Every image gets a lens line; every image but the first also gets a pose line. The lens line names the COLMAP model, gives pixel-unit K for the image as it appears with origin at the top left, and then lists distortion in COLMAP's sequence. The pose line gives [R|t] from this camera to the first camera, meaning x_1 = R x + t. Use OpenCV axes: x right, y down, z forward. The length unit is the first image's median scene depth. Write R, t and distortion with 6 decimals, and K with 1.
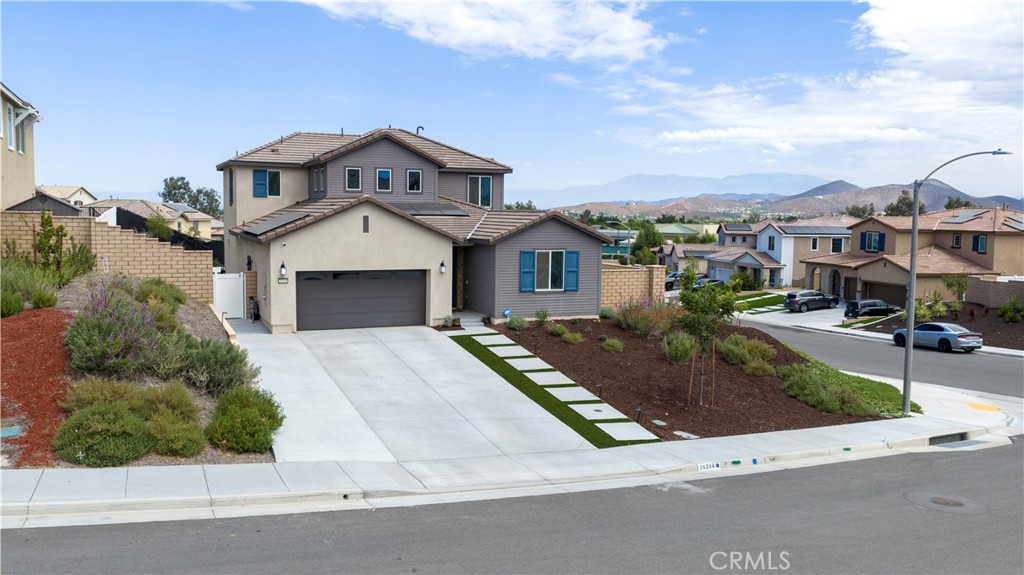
lens RADIAL K [[847.3, 0, 508.1], [0, 847.3, 296.6], [0, 0, 1]] dist [0.016885, -0.037856]
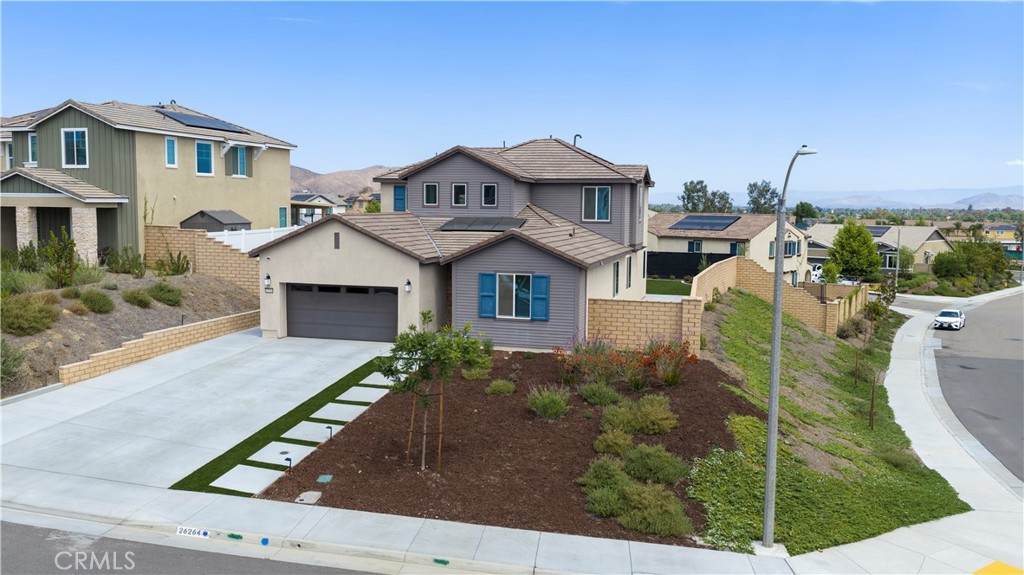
lens RADIAL K [[847.3, 0, 505.4], [0, 847.3, 283.7], [0, 0, 1]] dist [0.016885, -0.037856]
pose [[0.774242, 0.053404, -0.630632, 0.630503], [-0.062646, 0.998007, 0.007602, -0.051841], [0.629781, 0.033621, 0.776045, 0.312217]]
